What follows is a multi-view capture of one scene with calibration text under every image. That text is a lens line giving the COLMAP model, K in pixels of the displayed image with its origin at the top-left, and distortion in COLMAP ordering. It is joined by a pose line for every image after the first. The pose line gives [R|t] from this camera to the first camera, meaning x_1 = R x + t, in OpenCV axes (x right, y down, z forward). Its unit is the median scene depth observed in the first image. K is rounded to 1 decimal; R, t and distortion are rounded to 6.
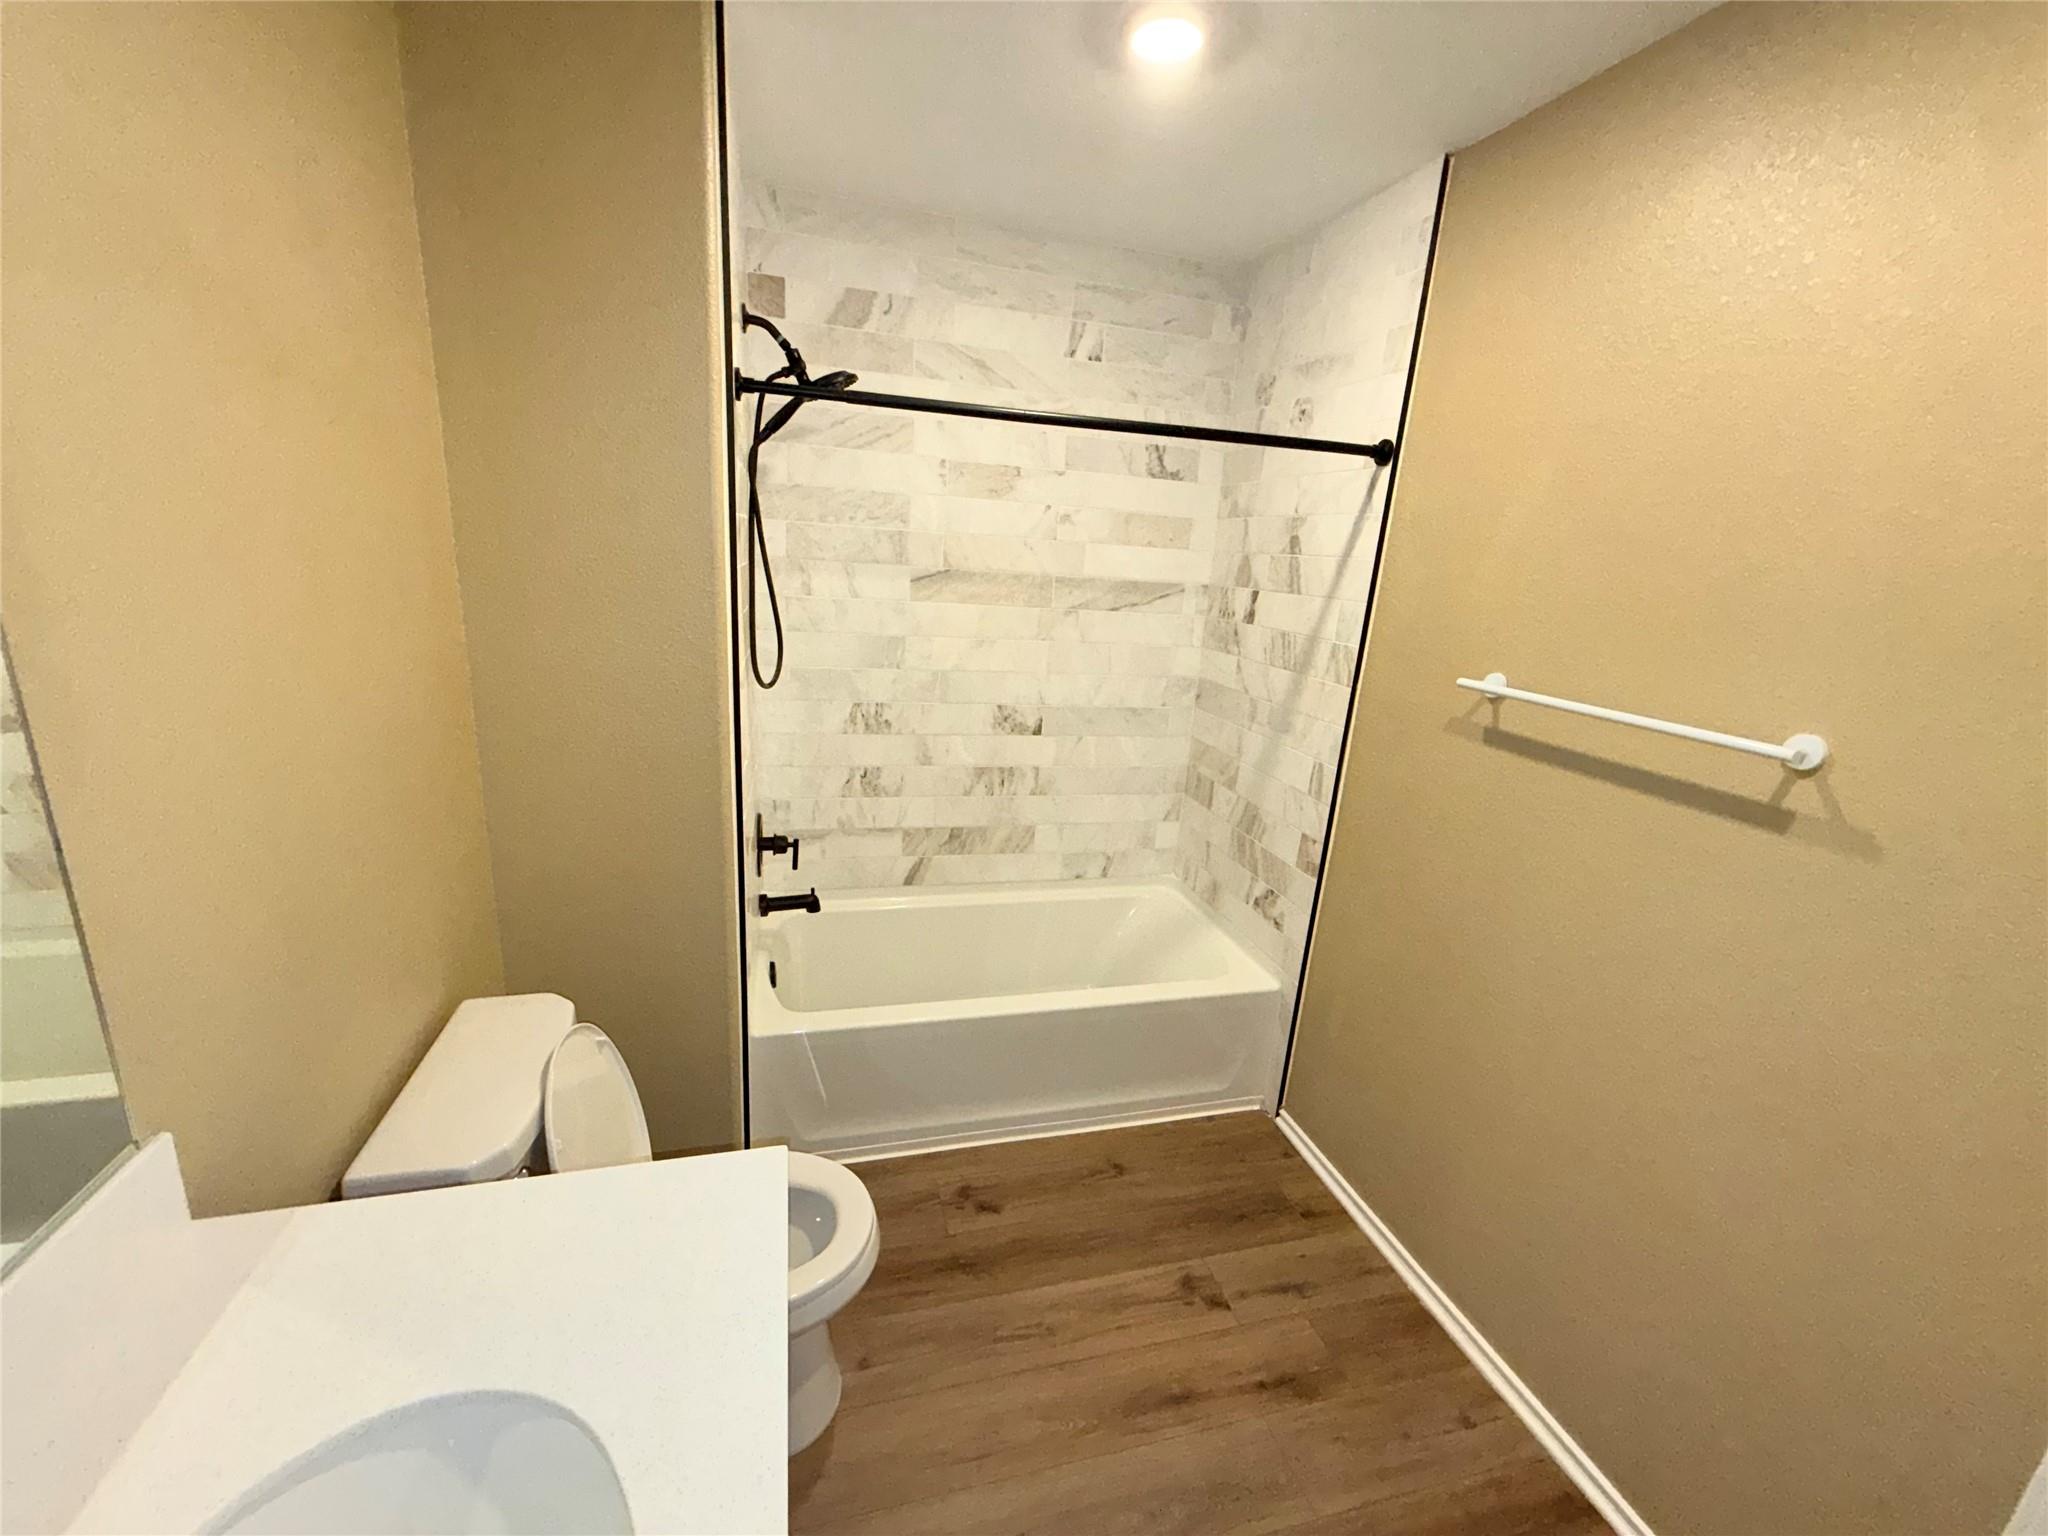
lens RADIAL K [[815.6, 0, 1020.8], [0, 815.6, 770.6], [0, 0, 1]] dist [0.000329, -0.000835]
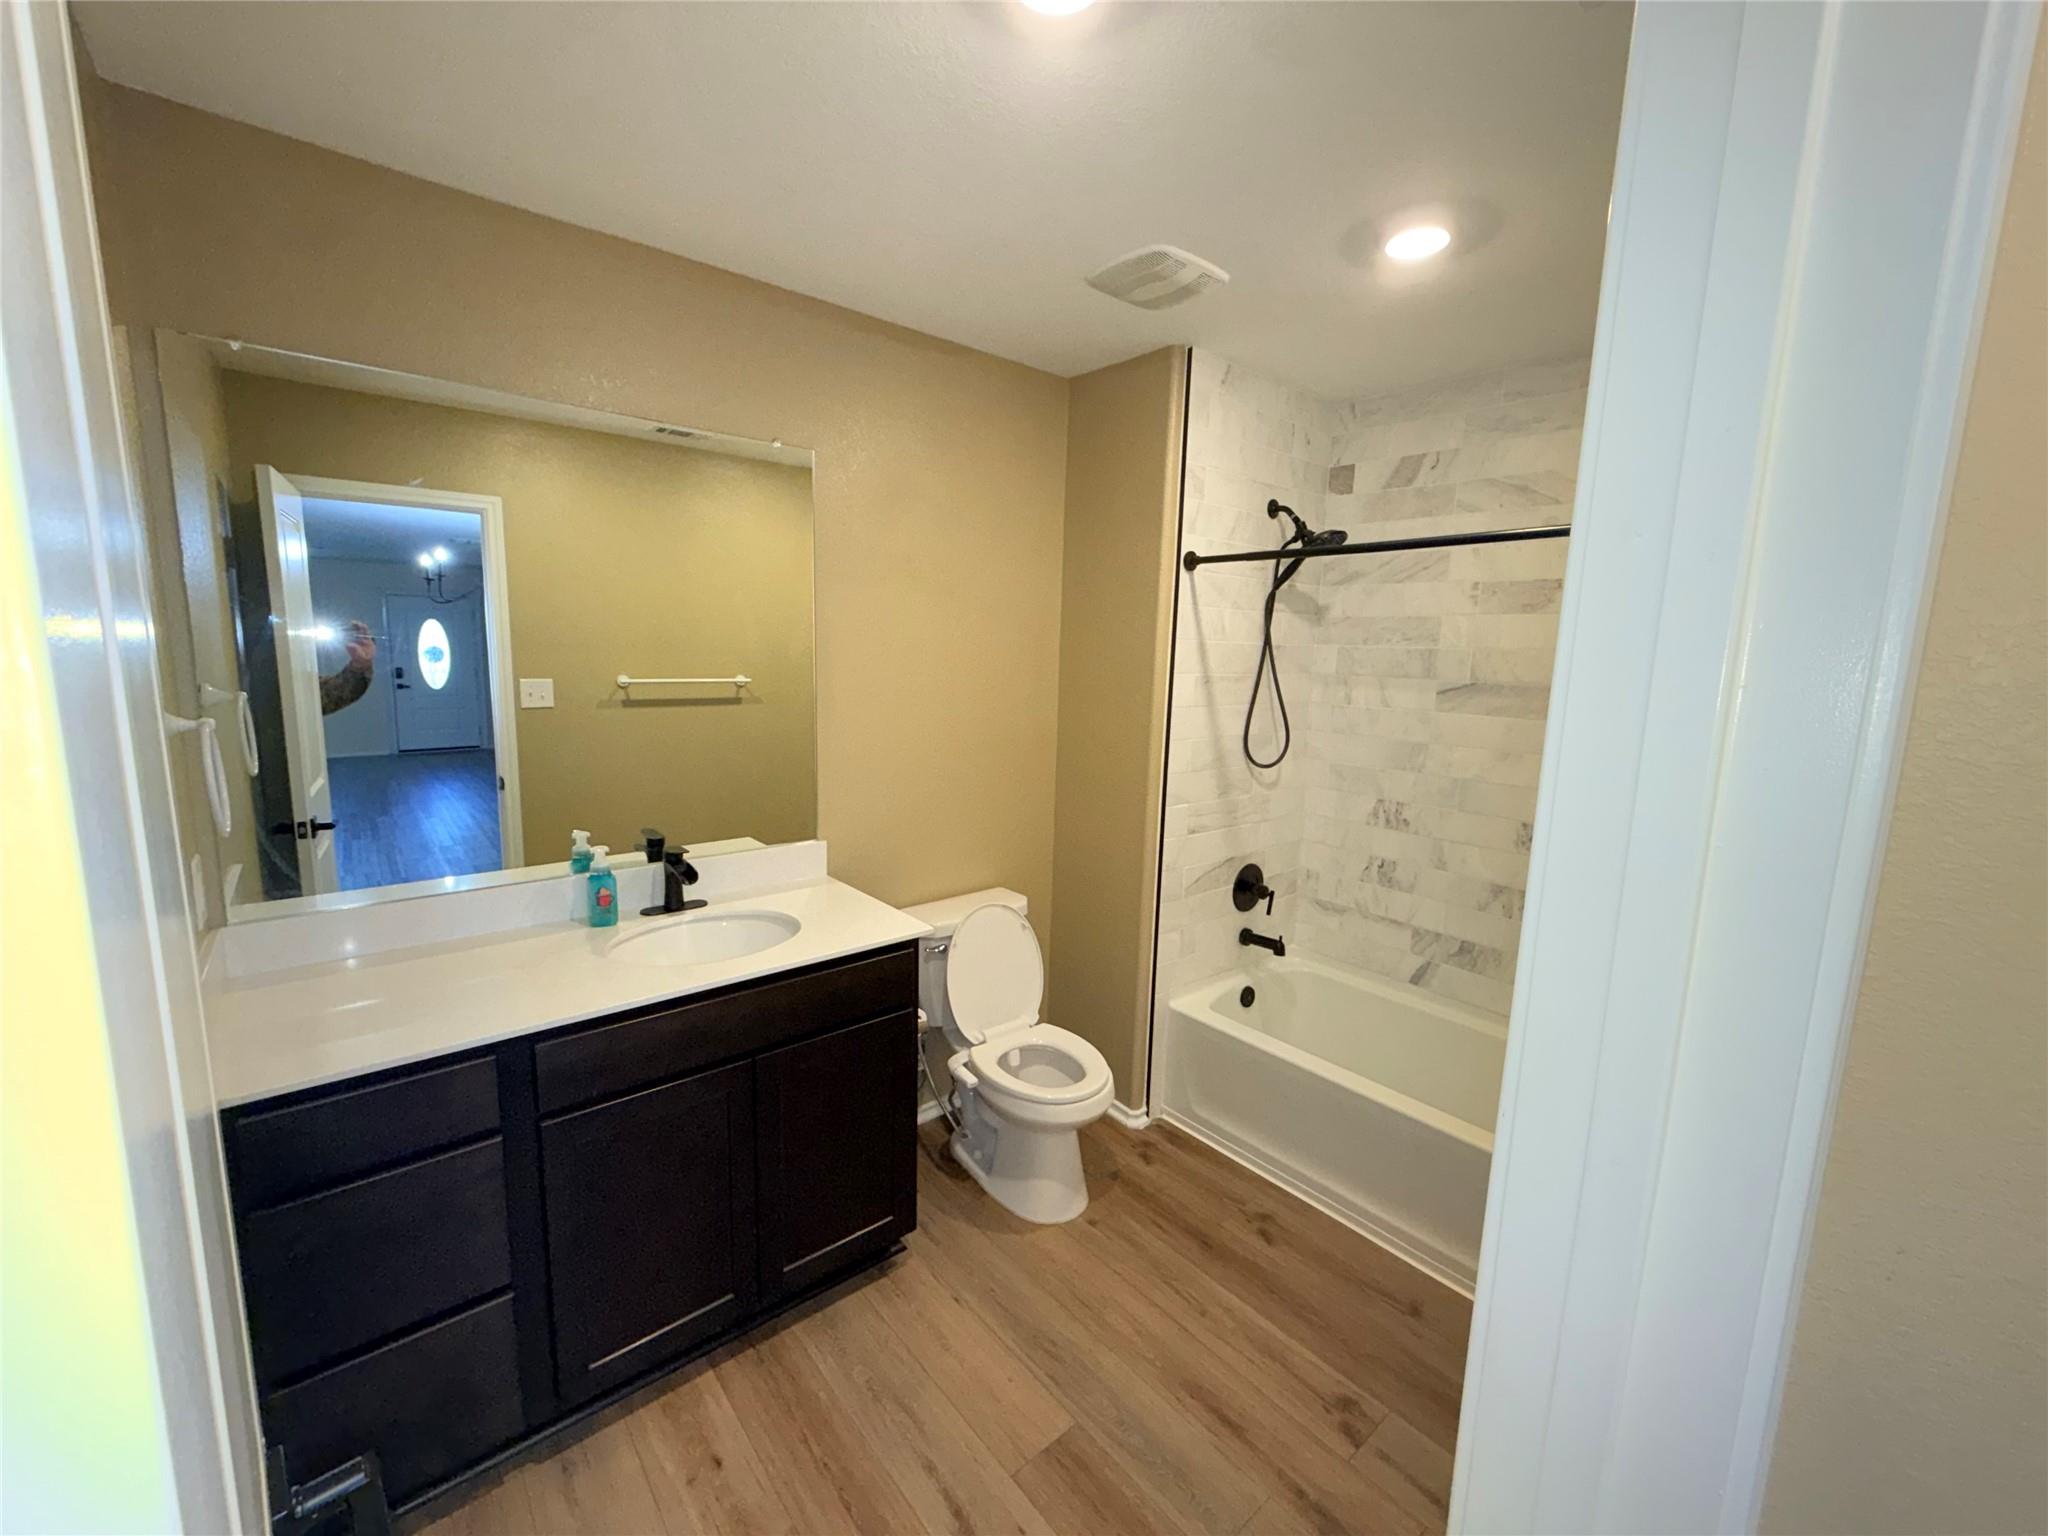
lens RADIAL K [[815.6, 0, 1020.8], [0, 815.6, 770.6], [0, 0, 1]] dist [0.000329, -0.000835]
pose [[0.421718, 0.084639, -0.902768, 0.635941], [-0.236811, 0.971359, -0.019555, 0.019213], [0.875257, 0.222032, 0.429683, 0.077163]]
